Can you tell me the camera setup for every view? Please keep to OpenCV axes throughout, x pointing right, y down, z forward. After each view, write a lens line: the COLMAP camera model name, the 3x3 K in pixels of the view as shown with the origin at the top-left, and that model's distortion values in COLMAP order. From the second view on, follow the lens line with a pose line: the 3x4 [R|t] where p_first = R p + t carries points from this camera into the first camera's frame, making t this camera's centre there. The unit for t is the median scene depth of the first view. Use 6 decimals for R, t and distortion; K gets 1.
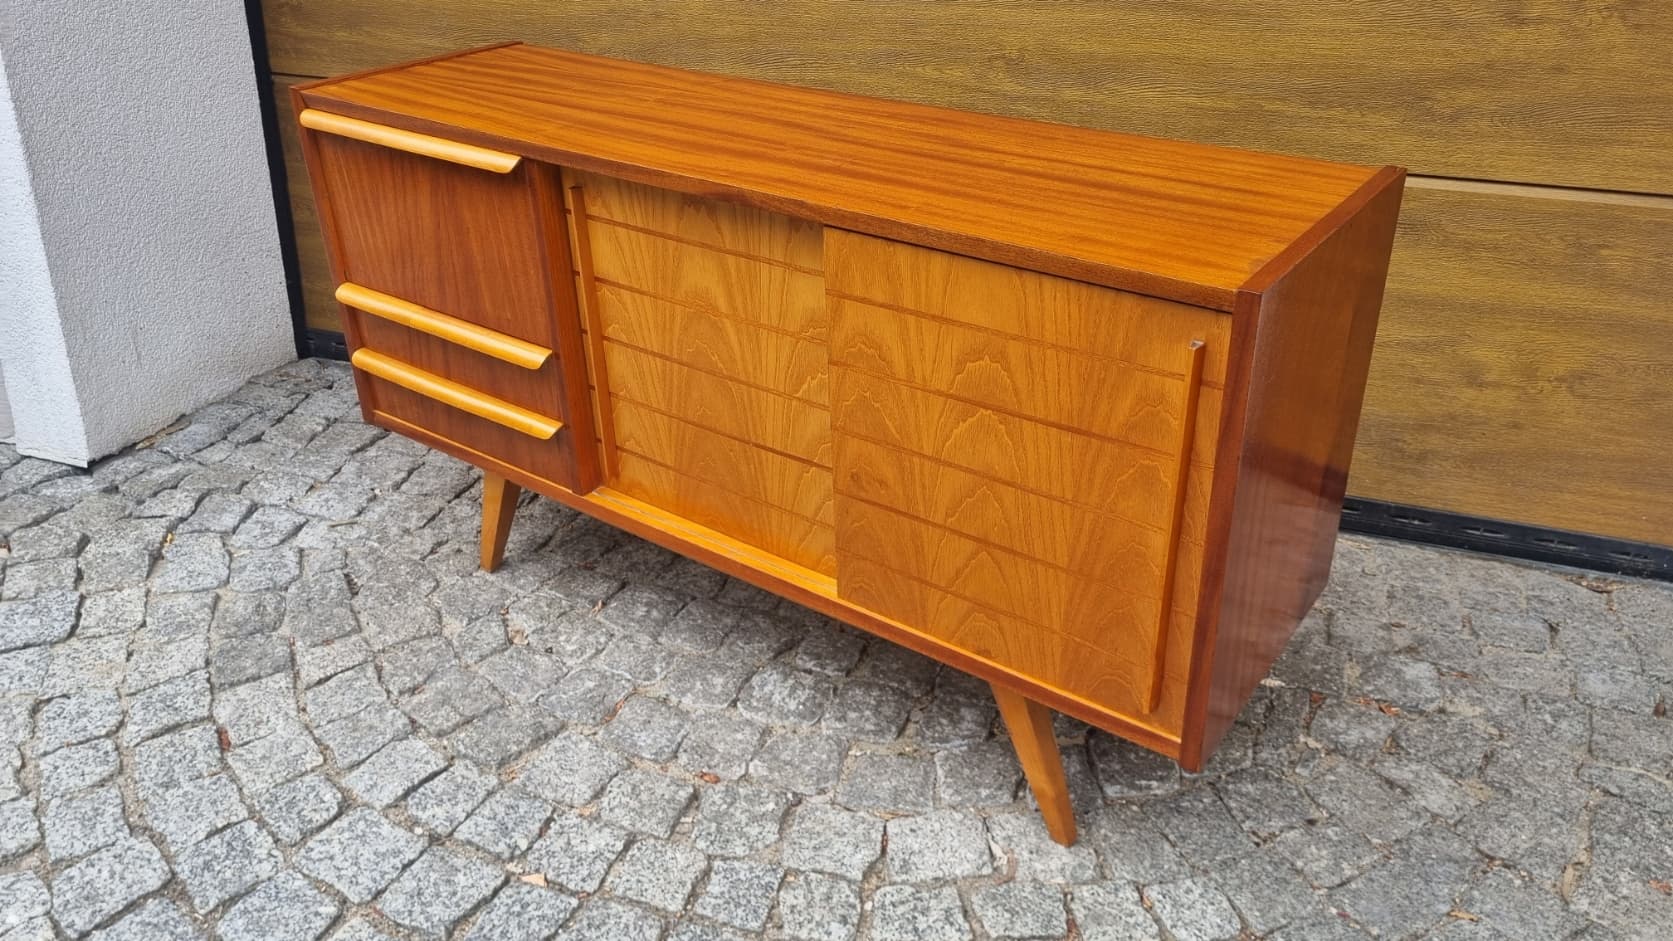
lens RADIAL K [[1246.7, 0, 828.3], [0, 1246.7, 452.9], [0, 0, 1]] dist [0.059844, -0.054166]
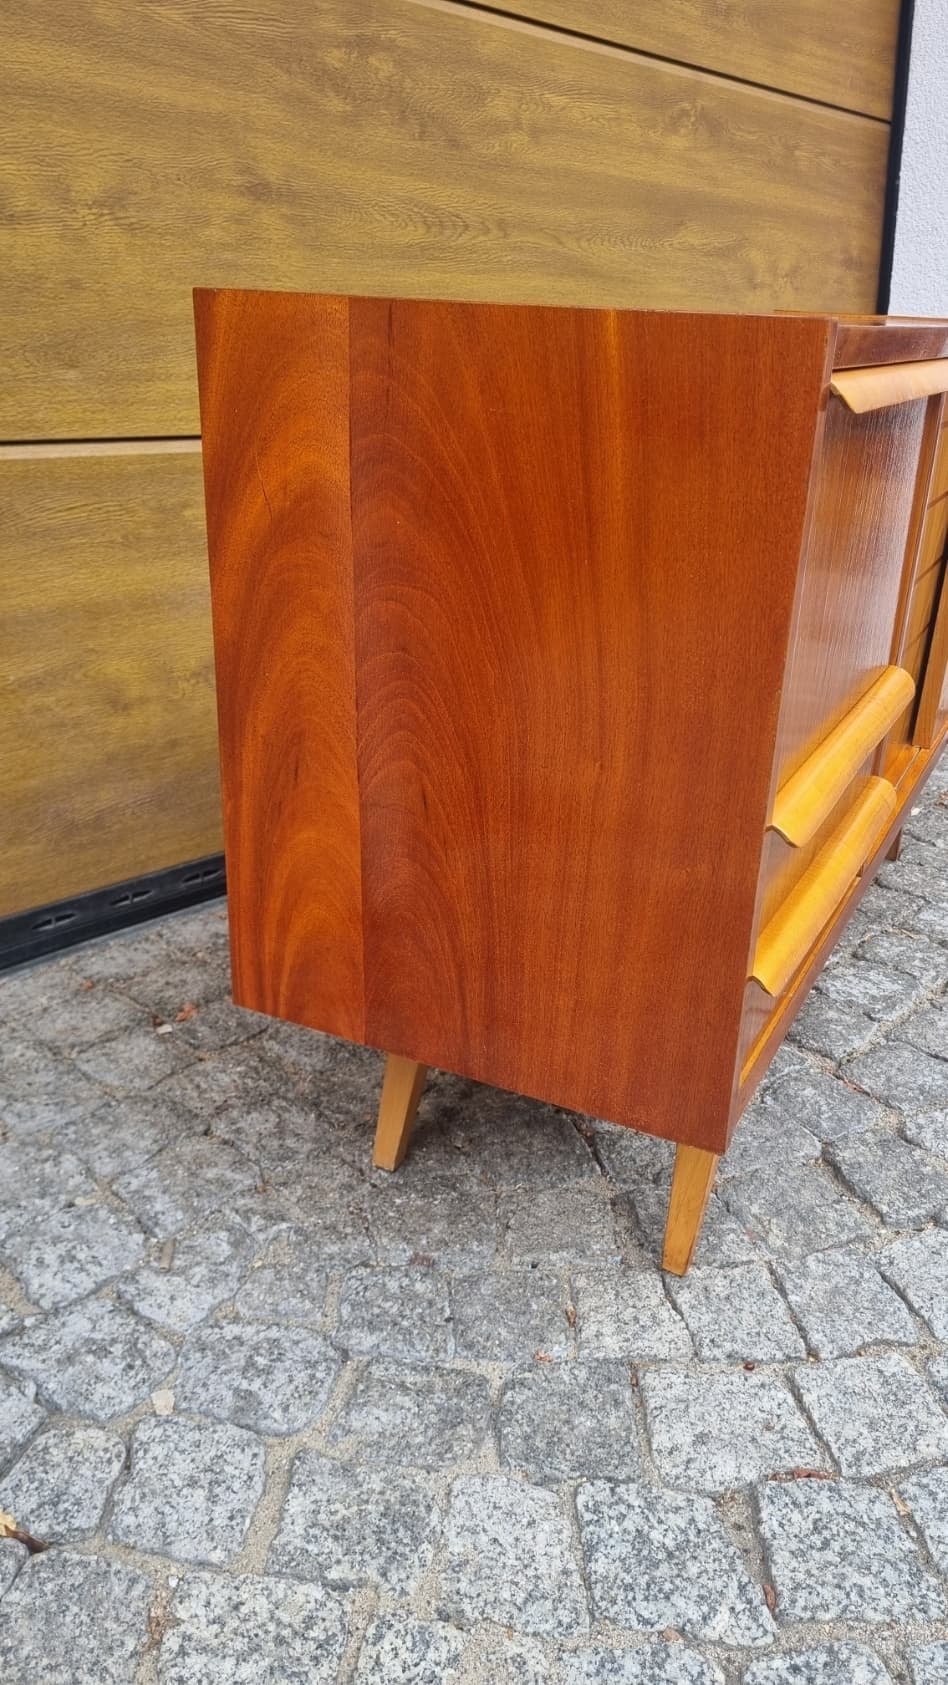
lens RADIAL K [[1254.8, 0, 477.1], [0, 1254.8, 851.9], [0, 0, 1]] dist [0.063735, -0.057226]
pose [[0.412910, -0.339074, 0.845301, -0.963511], [0.391749, 0.903993, 0.171257, -0.172030], [-0.822215, 0.260432, 0.506100, 0.823732]]
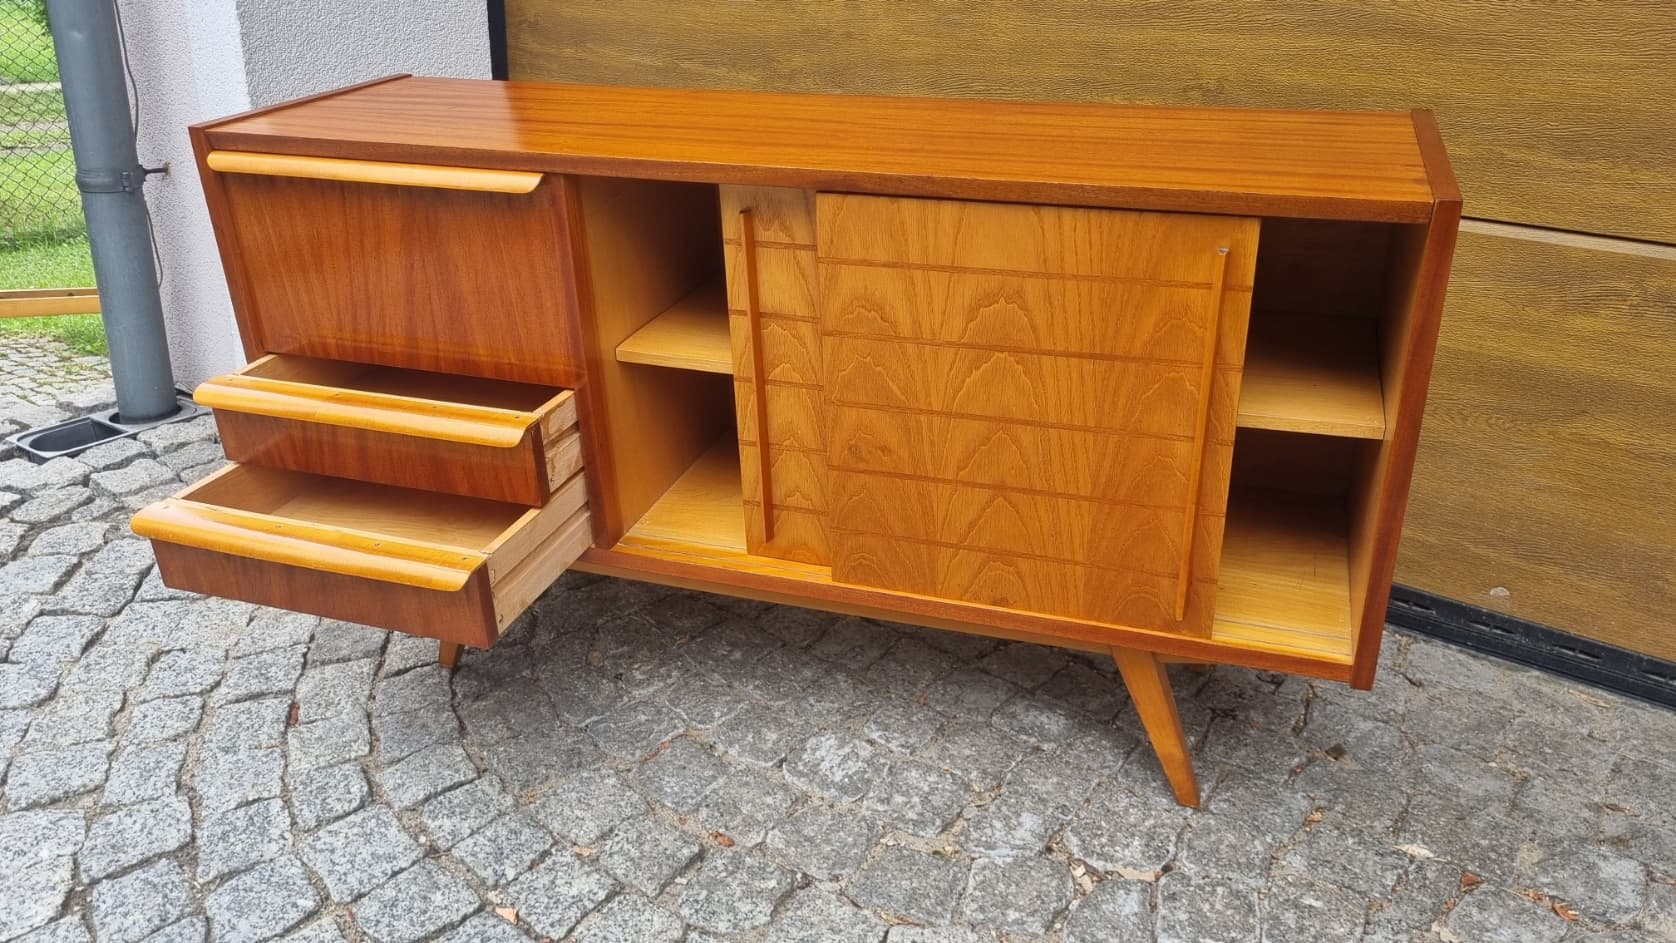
lens RADIAL K [[1251.4, 0, 854.3], [0, 1251.4, 465.9], [0, 0, 1]] dist [0.060745, -0.055748]
pose [[0.963728, 0.109922, -0.243197, 0.193940], [-0.118367, 0.992761, -0.020344, -0.004748], [0.239200, 0.048393, 0.969764, 0.118375]]
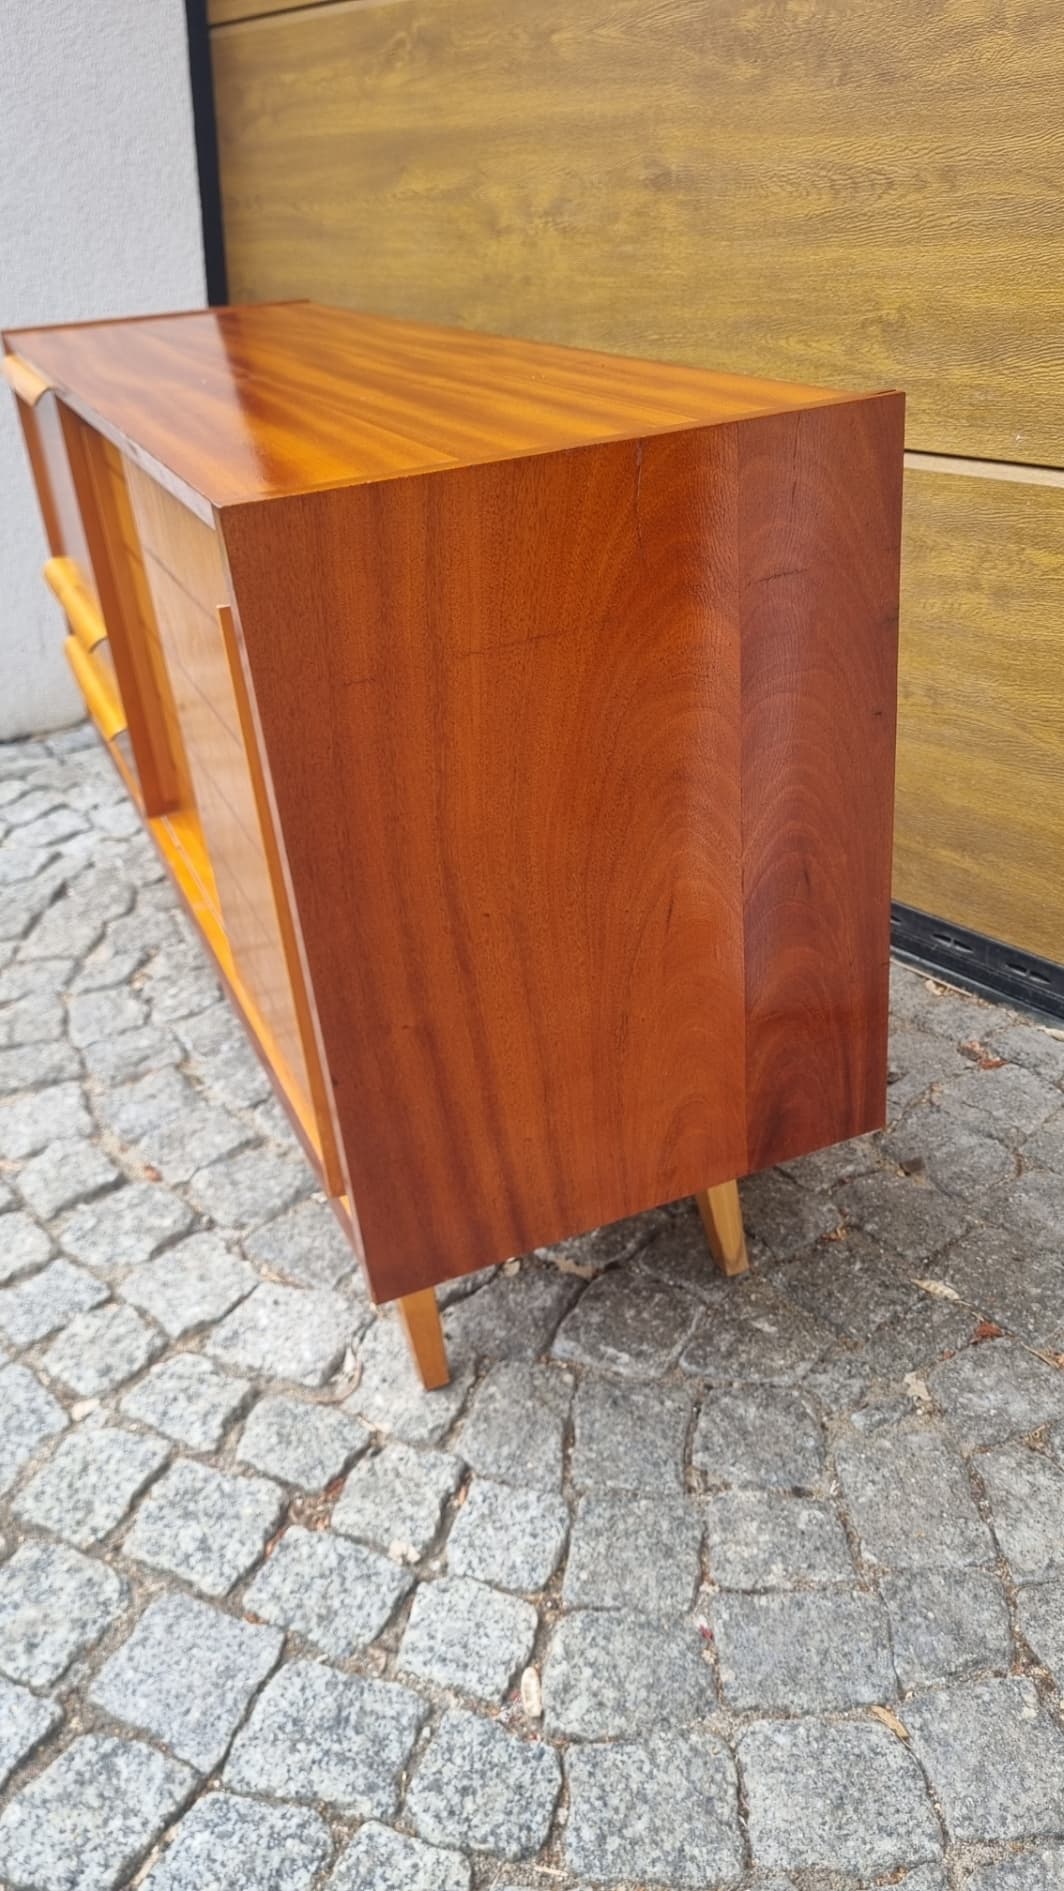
lens RADIAL K [[1419.0, 0, 554.2], [0, 1419.0, 944.0], [0, 0, 1]] dist [0.064155, -0.064664]
pose [[0.867430, 0.199305, -0.455897, 0.531702], [-0.191914, 0.979387, 0.063007, 0.005385], [0.459058, 0.032839, 0.887799, 0.296672]]
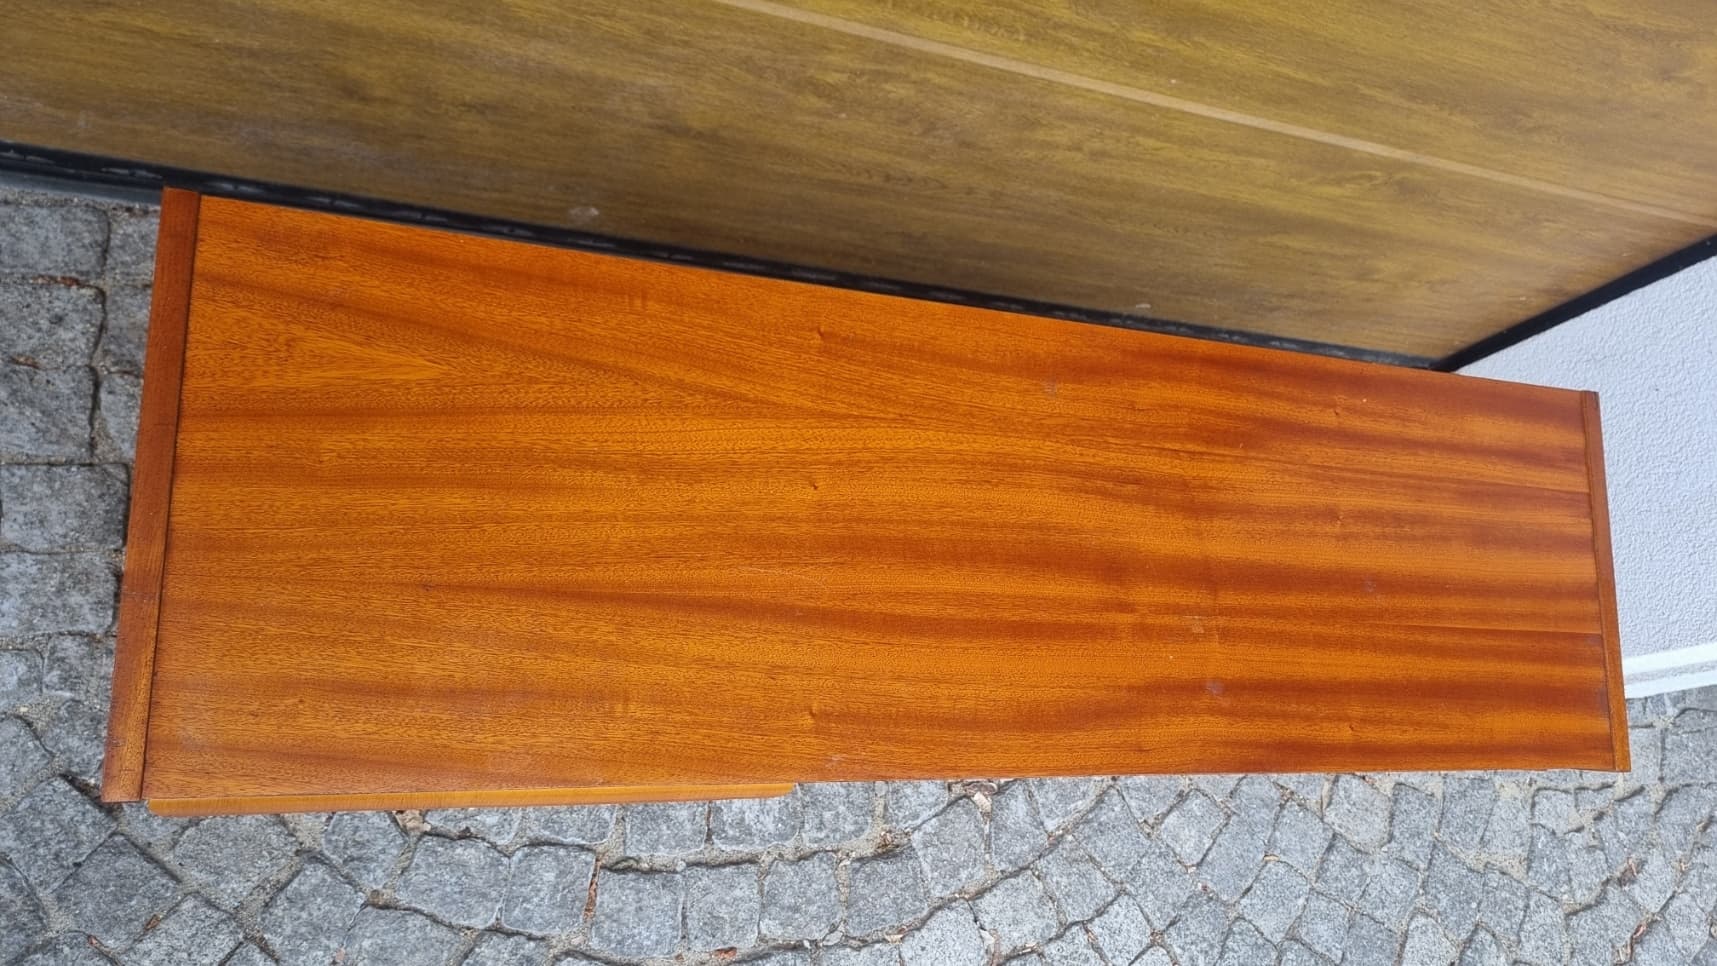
lens RADIAL K [[1288.4, 0, 861.8], [0, 1288.4, 464.5], [0, 0, 1]] dist [0.064155, -0.064664]
pose [[0.856061, -0.256409, 0.448792, -0.373392], [-0.203110, 0.631554, 0.748255, -0.795722], [-0.475296, -0.731706, 0.488569, 0.738158]]
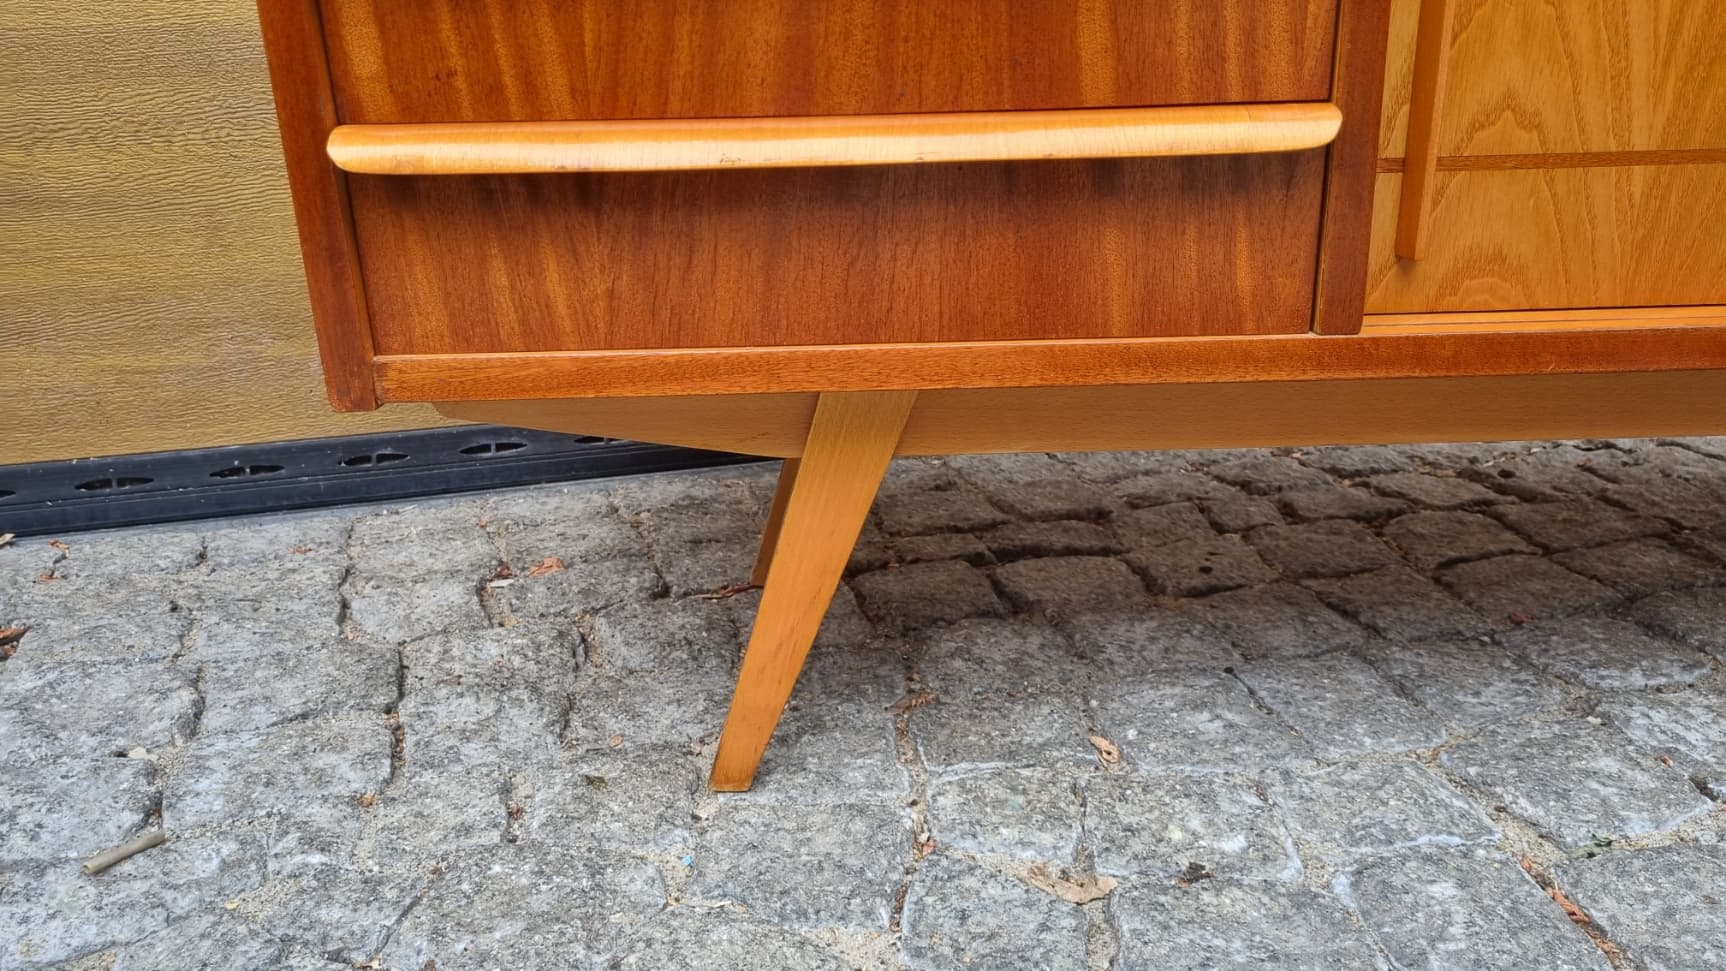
lens RADIAL K [[1285.3, 0, 857.1], [0, 1285.3, 481.0], [0, 0, 1]] dist [0.063735, -0.057226]
pose [[0.801831, -0.201564, 0.562529, -0.552939], [0.295458, 0.951998, -0.080031, 0.065471], [-0.519395, 0.230375, 0.822895, 0.847818]]
